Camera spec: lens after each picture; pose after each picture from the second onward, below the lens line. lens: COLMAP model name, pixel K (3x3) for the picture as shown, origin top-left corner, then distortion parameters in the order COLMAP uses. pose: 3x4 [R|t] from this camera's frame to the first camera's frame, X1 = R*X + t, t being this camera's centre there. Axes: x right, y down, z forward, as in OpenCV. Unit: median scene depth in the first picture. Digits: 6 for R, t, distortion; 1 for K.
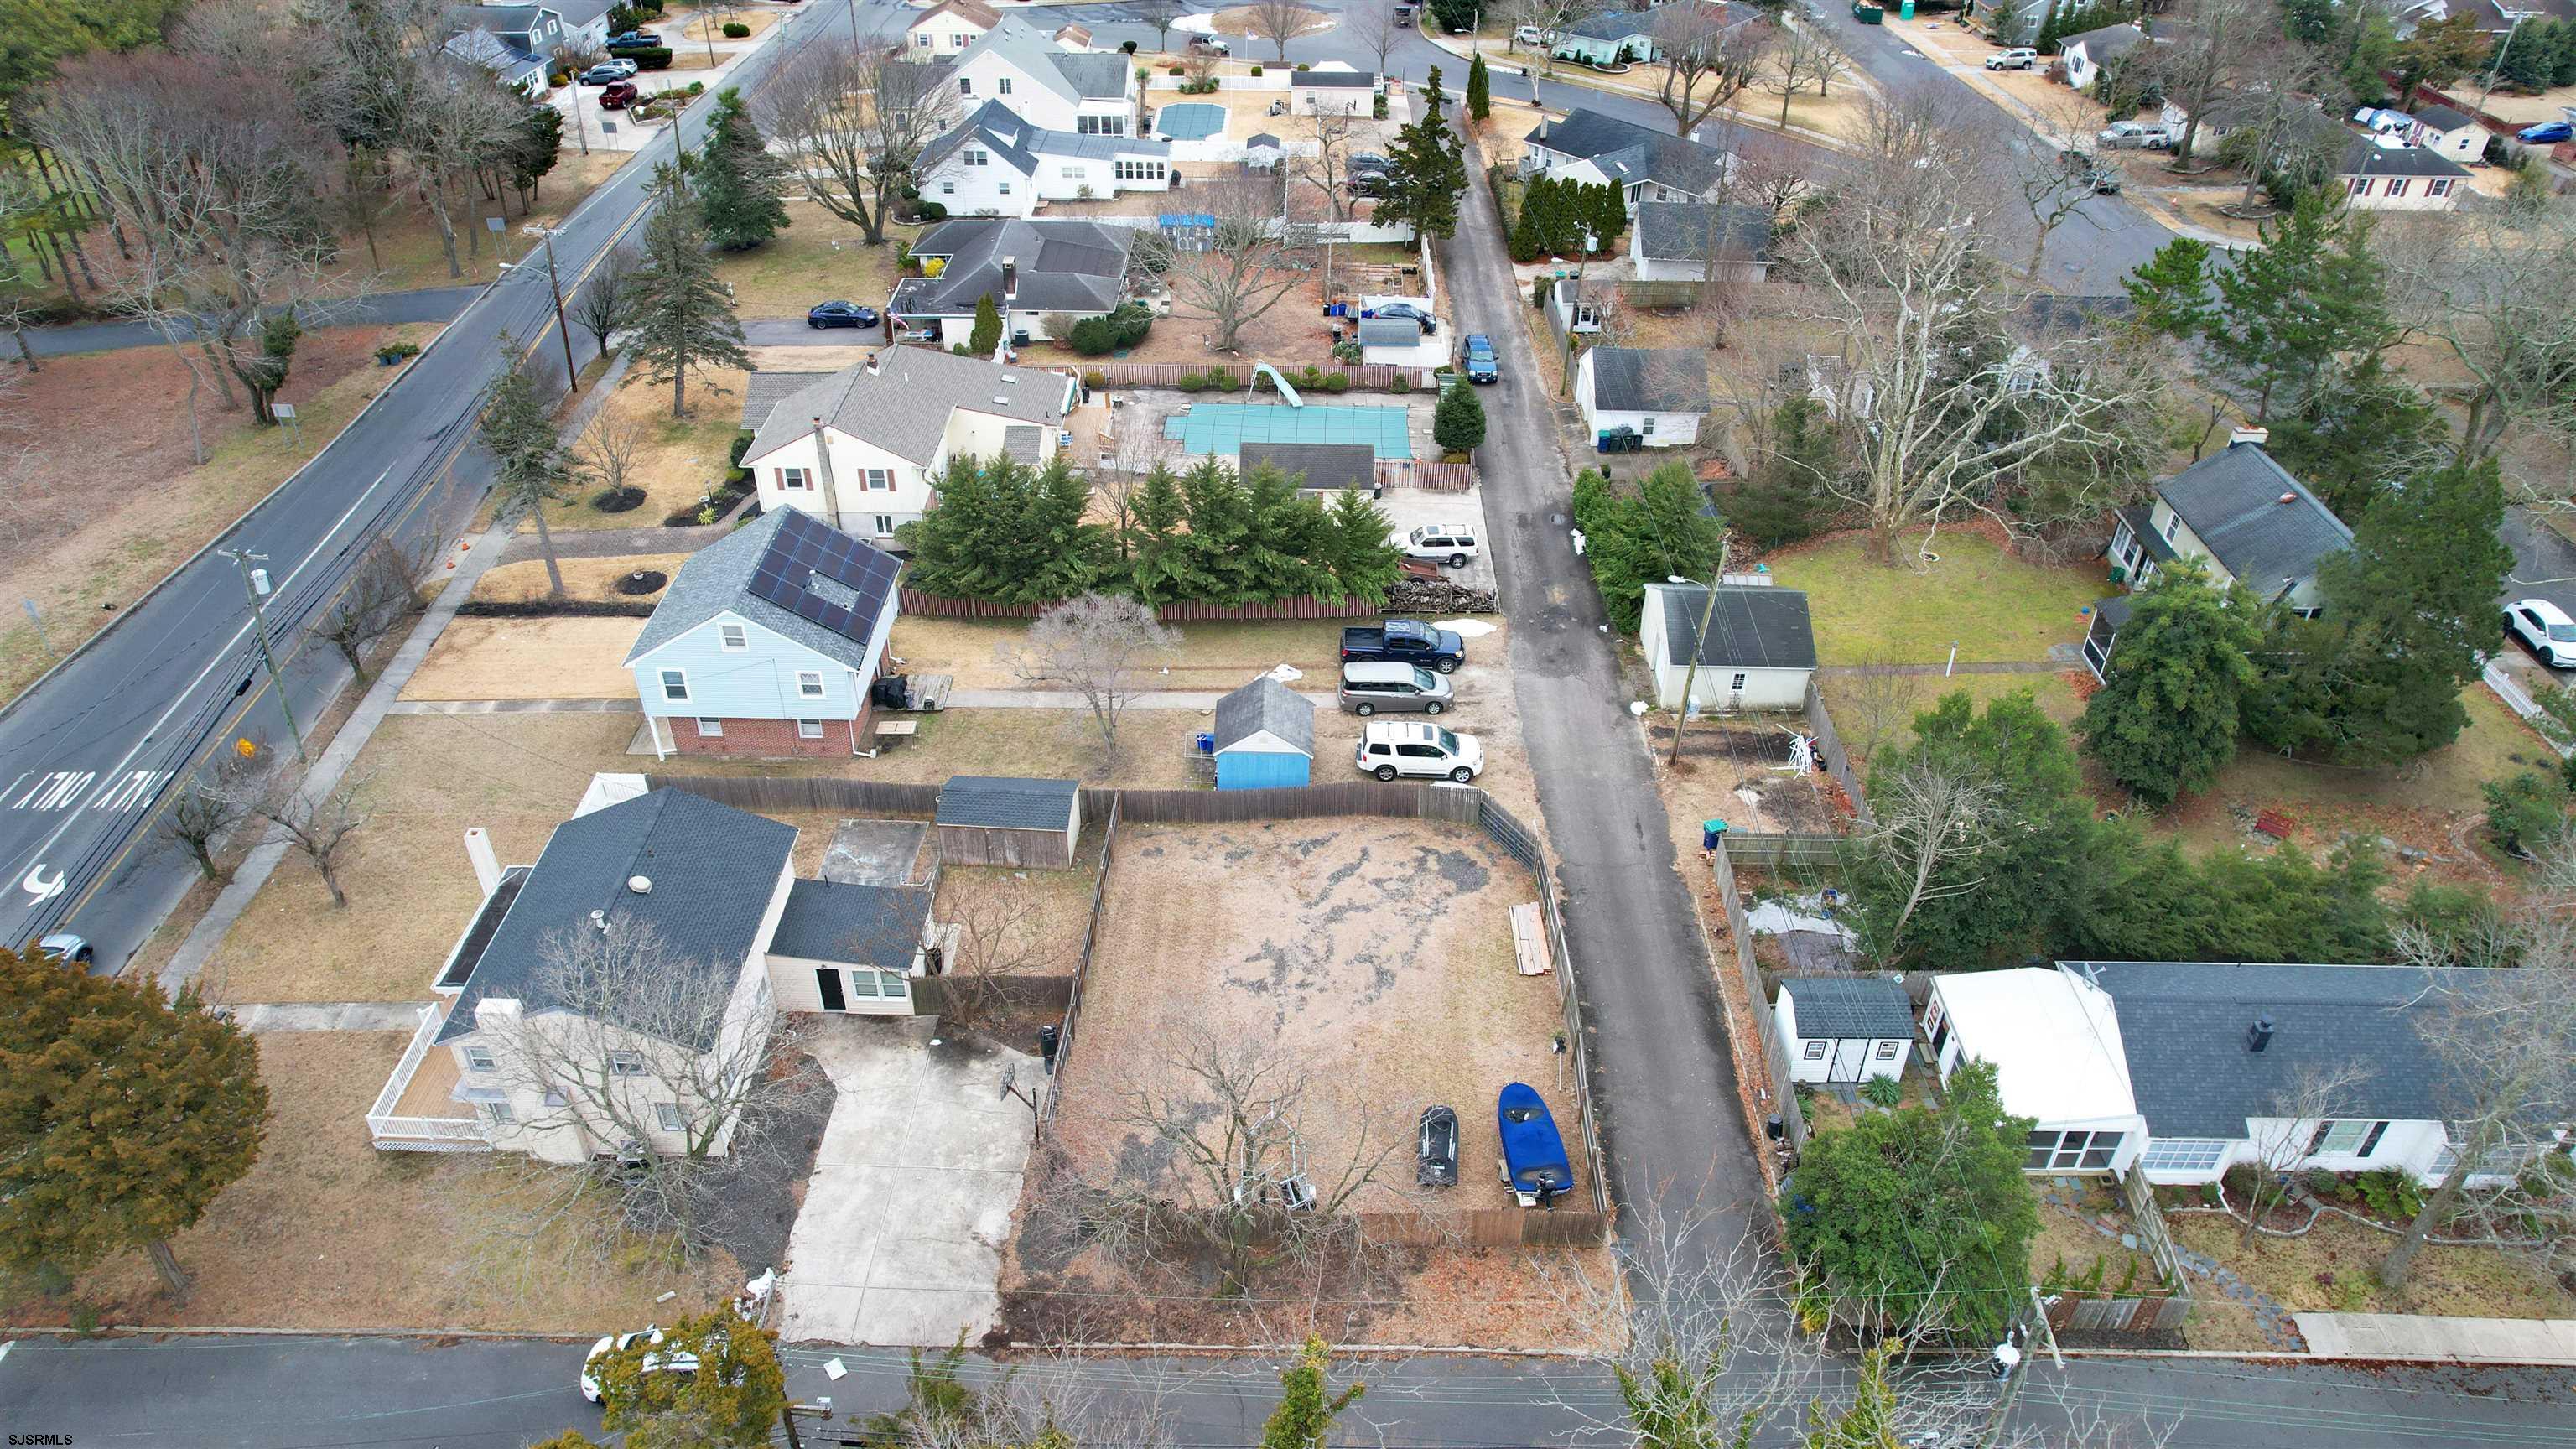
lens RADIAL K [[1658.9, 0, 1288.0], [0, 1658.9, 724.5], [0, 0, 1]] dist [-0.075148, 0.064814]
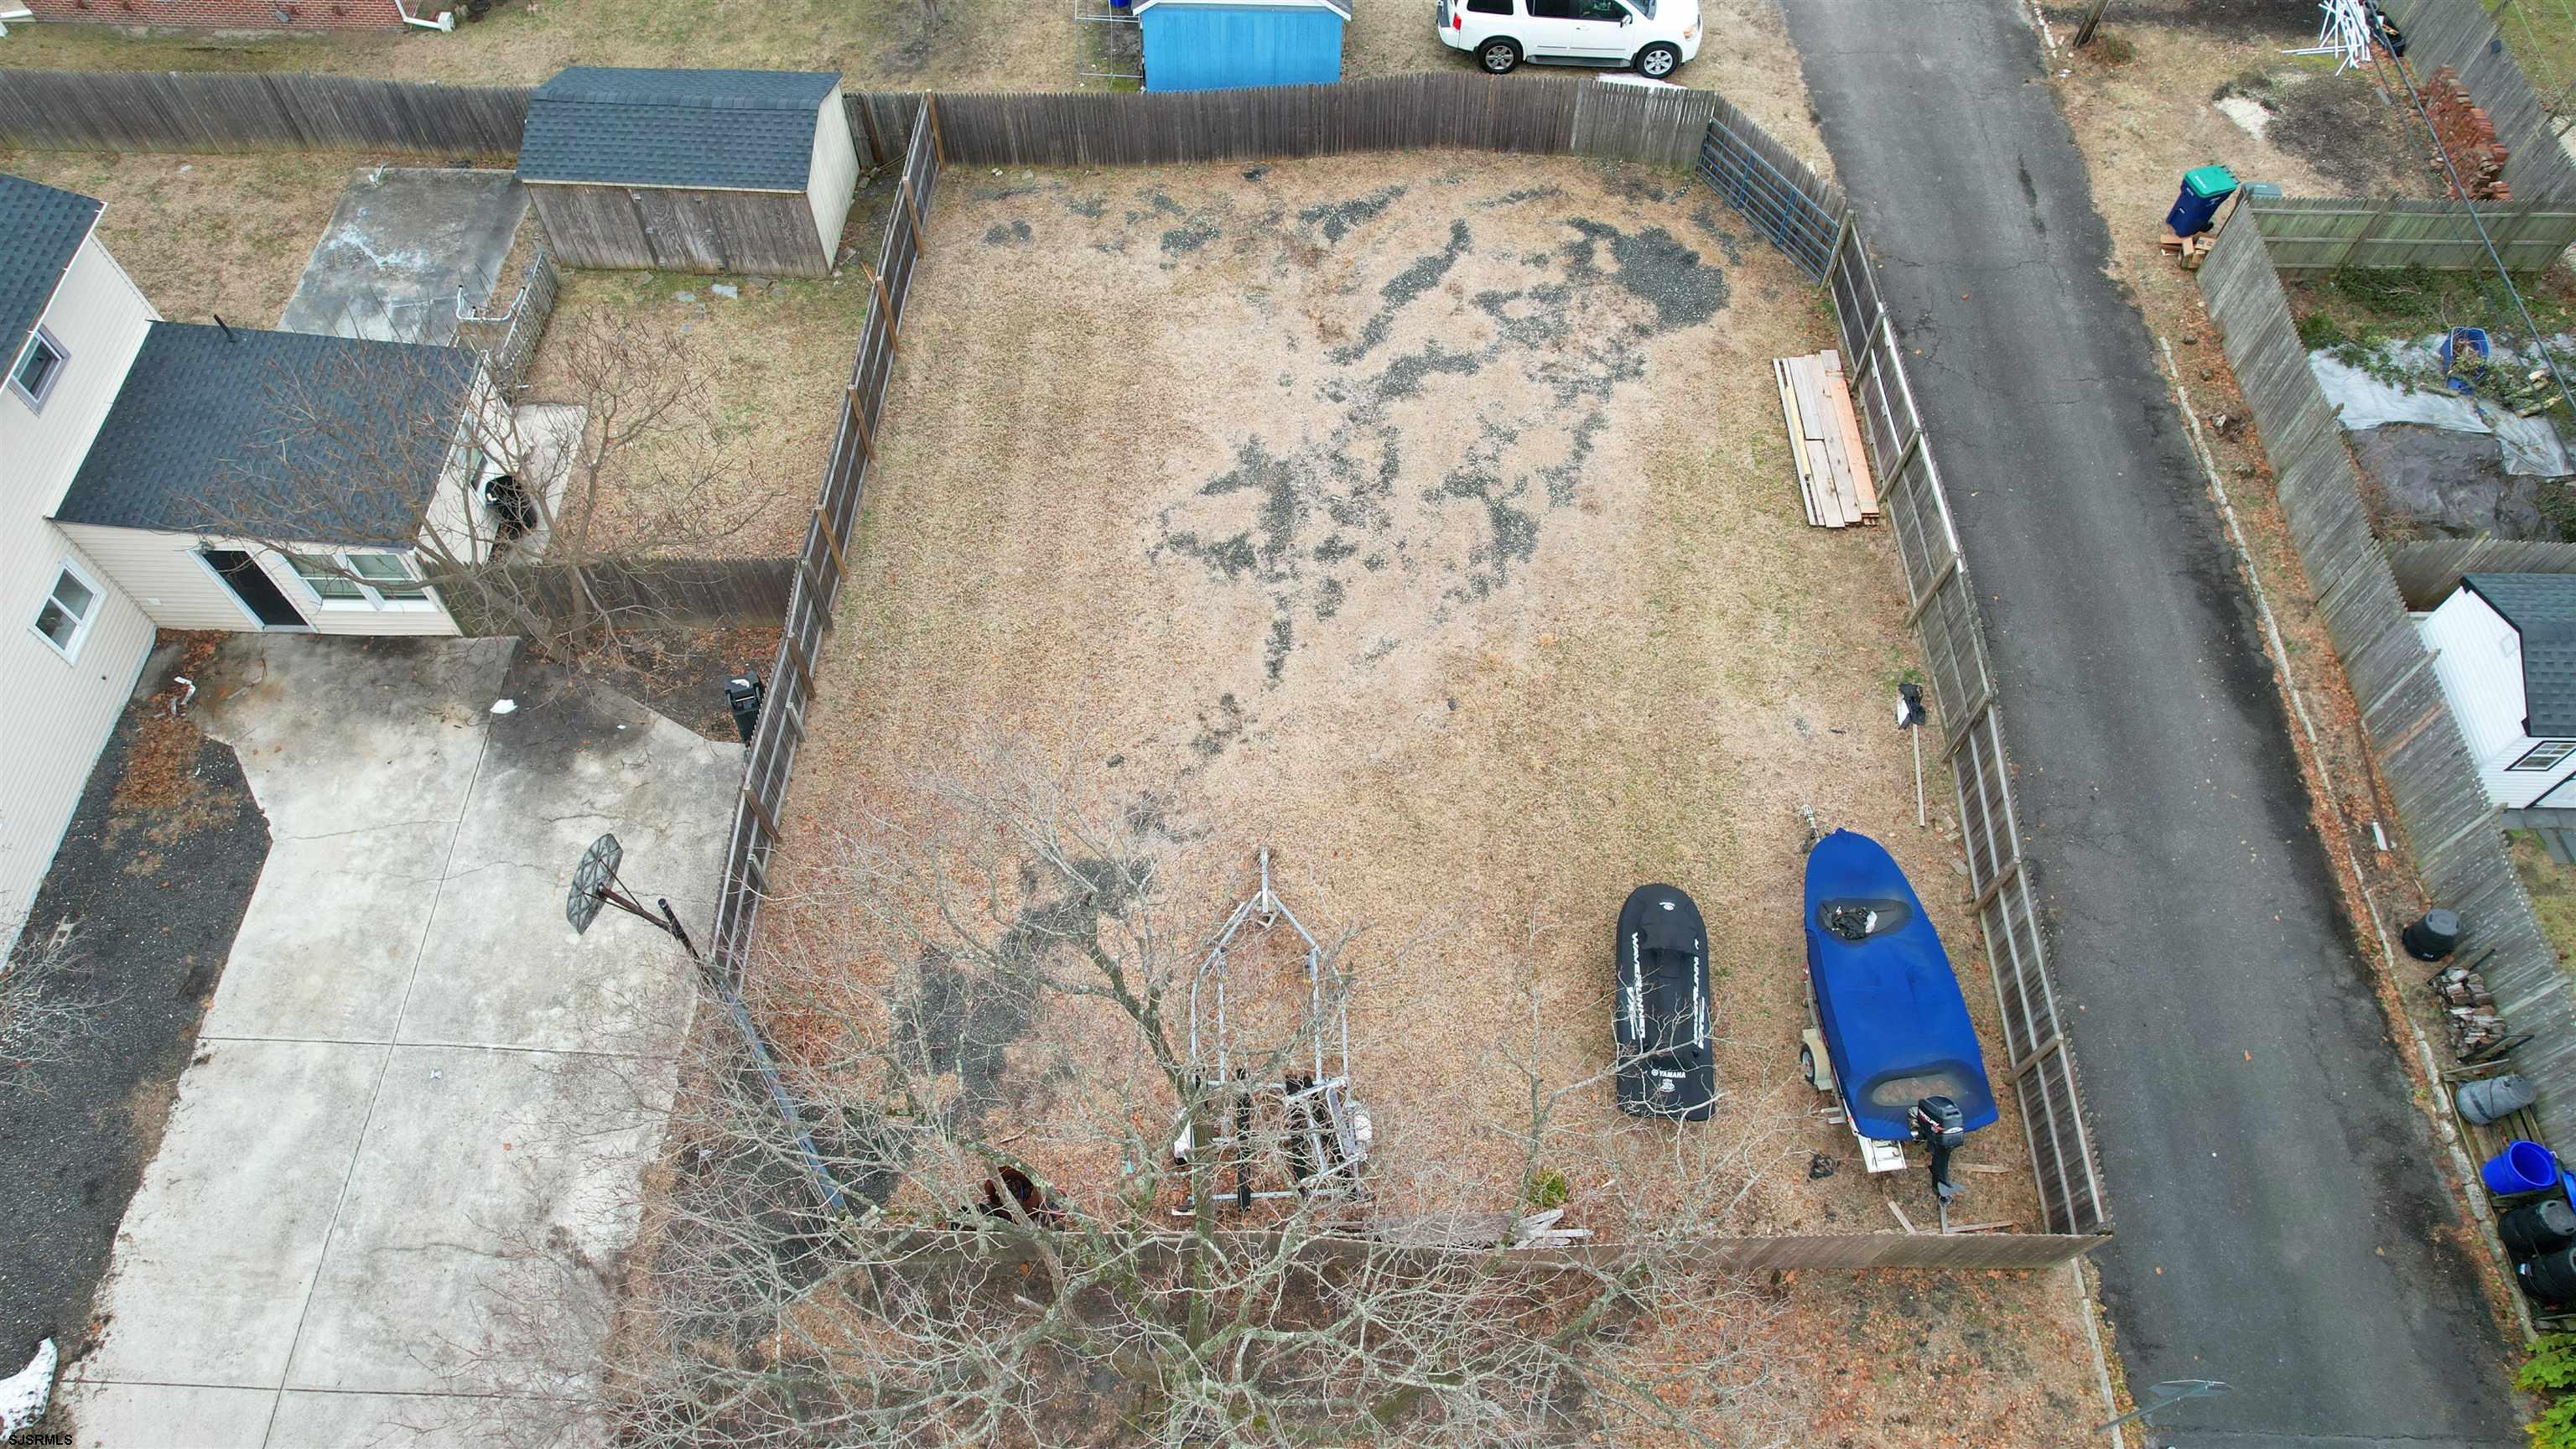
lens RADIAL K [[1658.9, 0, 1288.0], [0, 1658.9, 724.5], [0, 0, 1]] dist [-0.075148, 0.064814]
pose [[0.999997, -0.002219, 0.001427, -0.003396], [0.001476, 0.918851, 0.394602, 0.021667], [-0.002186, -0.394599, 0.918851, 0.532241]]
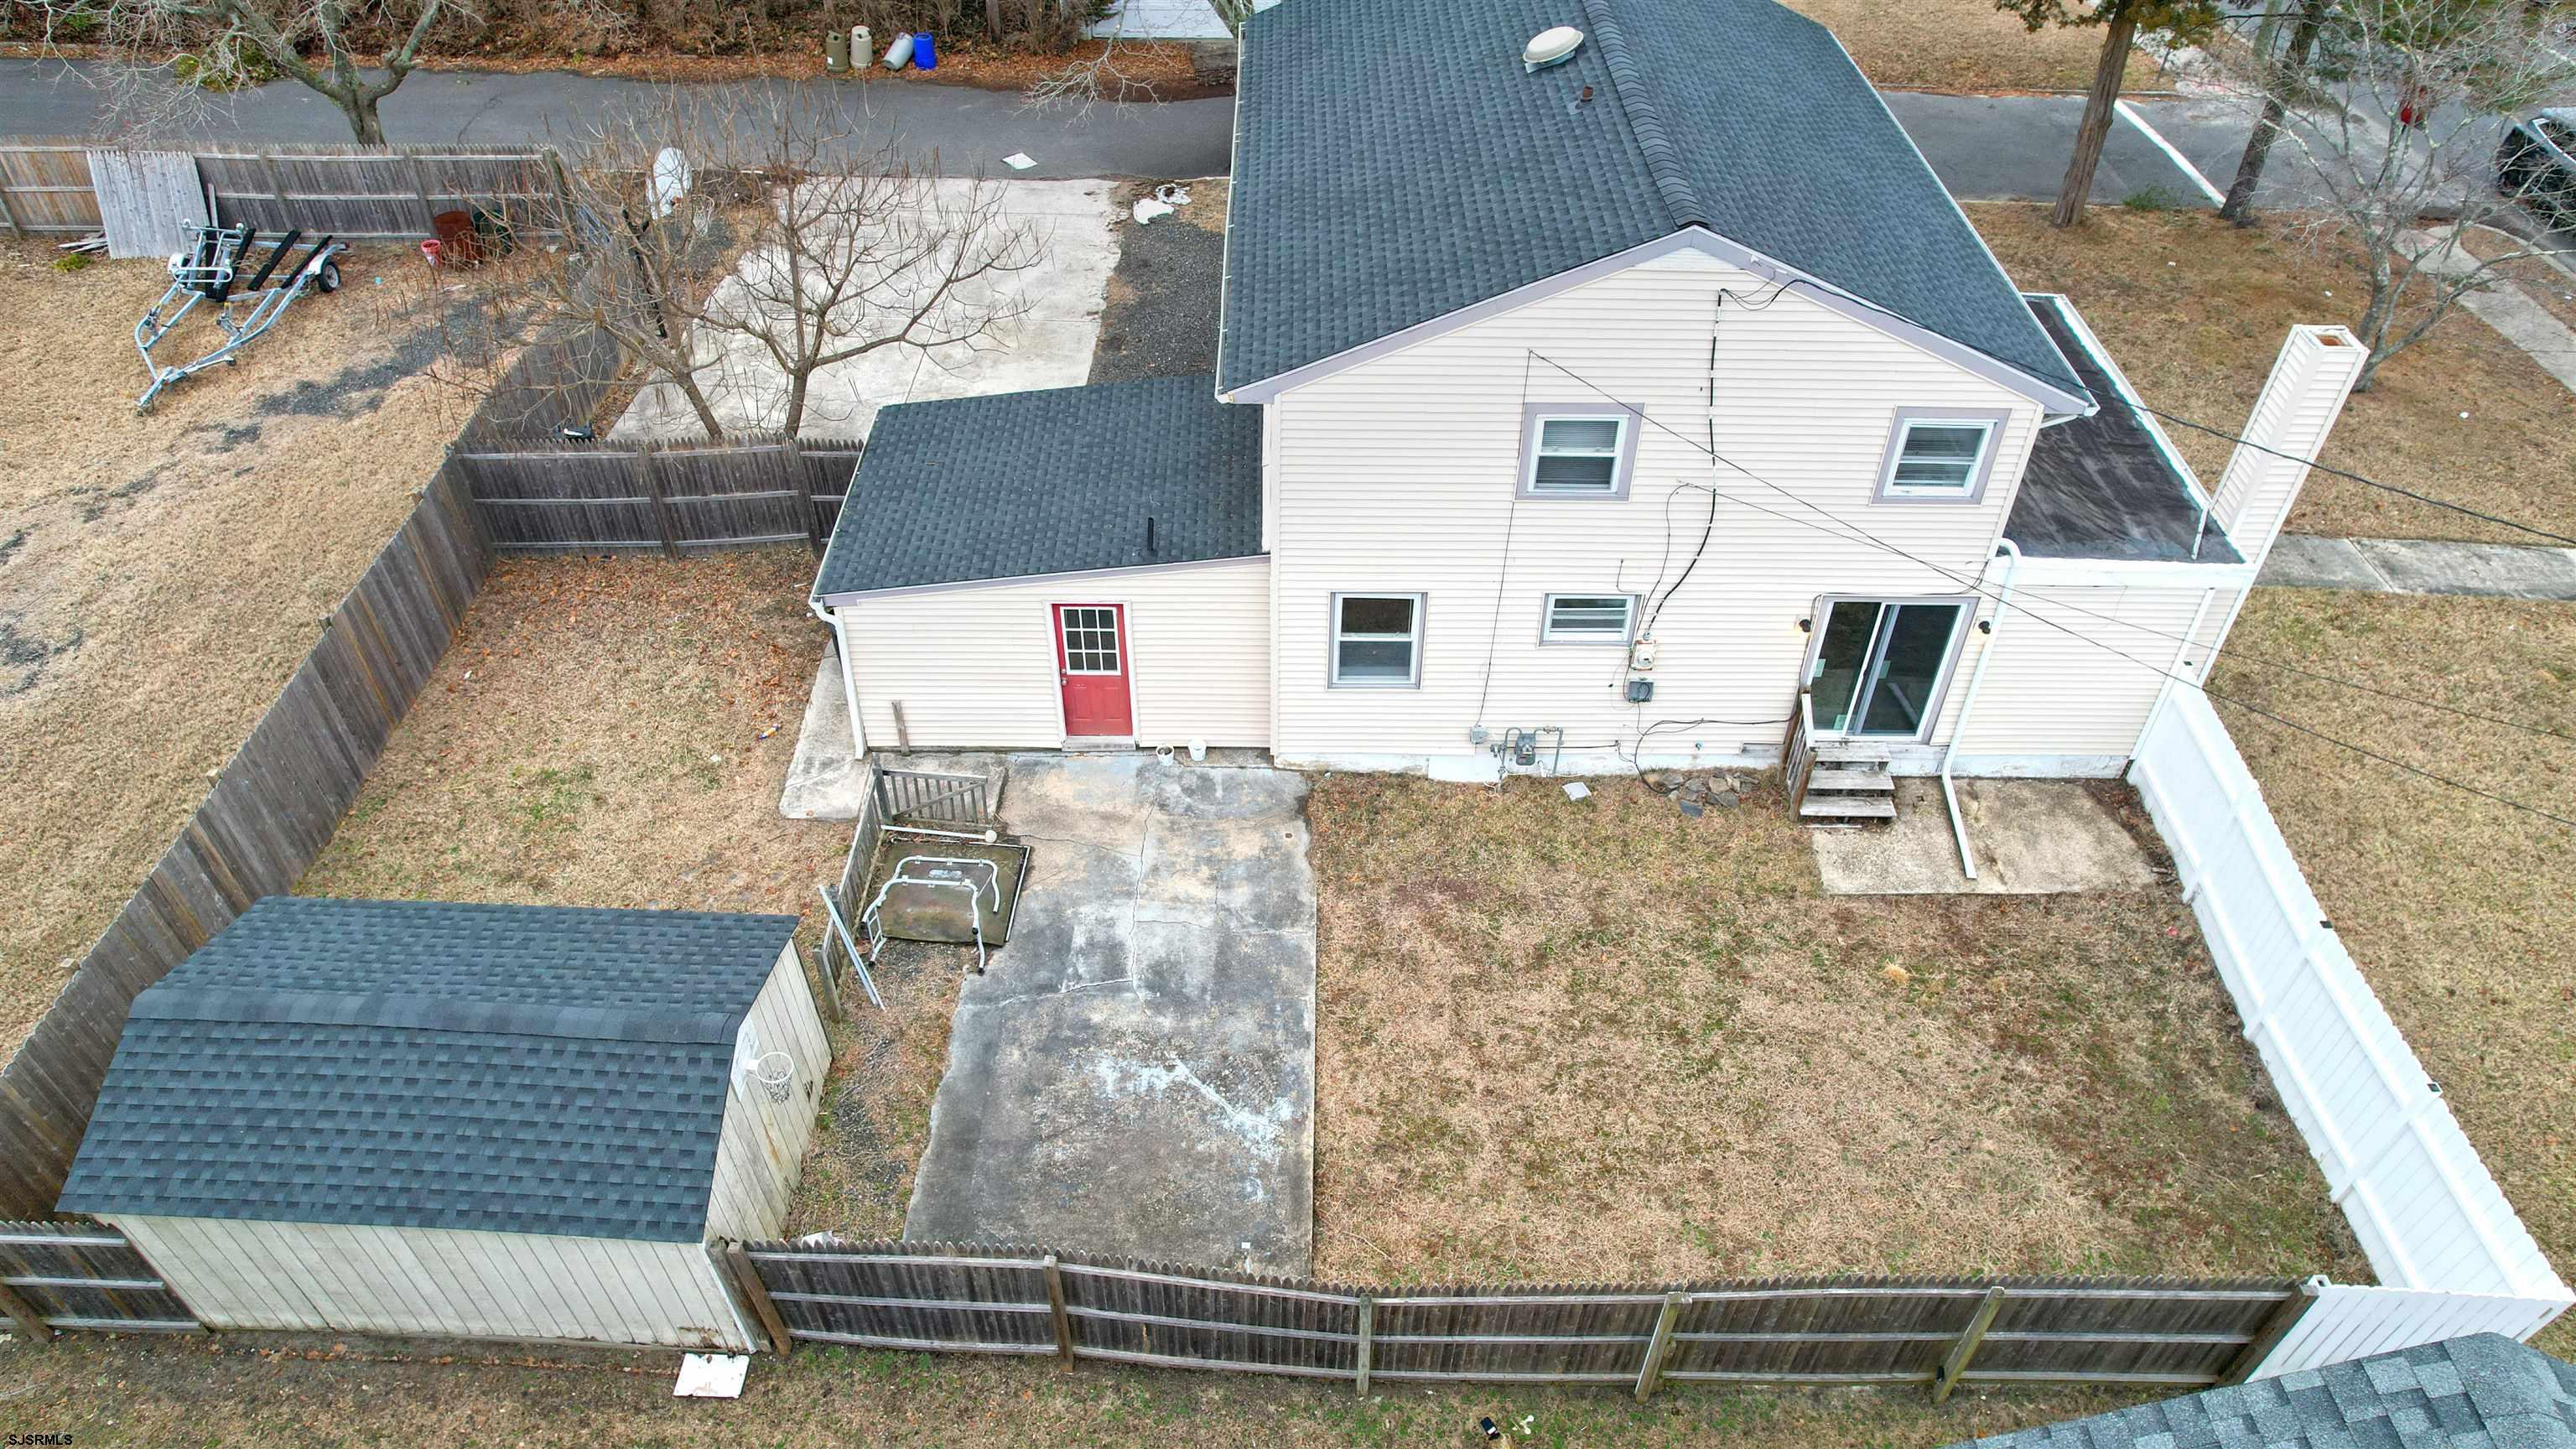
lens RADIAL K [[1658.9, 0, 1288.0], [0, 1658.9, 724.5], [0, 0, 1]] dist [-0.075148, 0.064814]
pose [[-0.999646, -0.011011, -0.024202, -0.274898], [-0.026036, 0.220702, 0.974994, -0.175562], [-0.005394, 0.975279, -0.220911, 1.021963]]
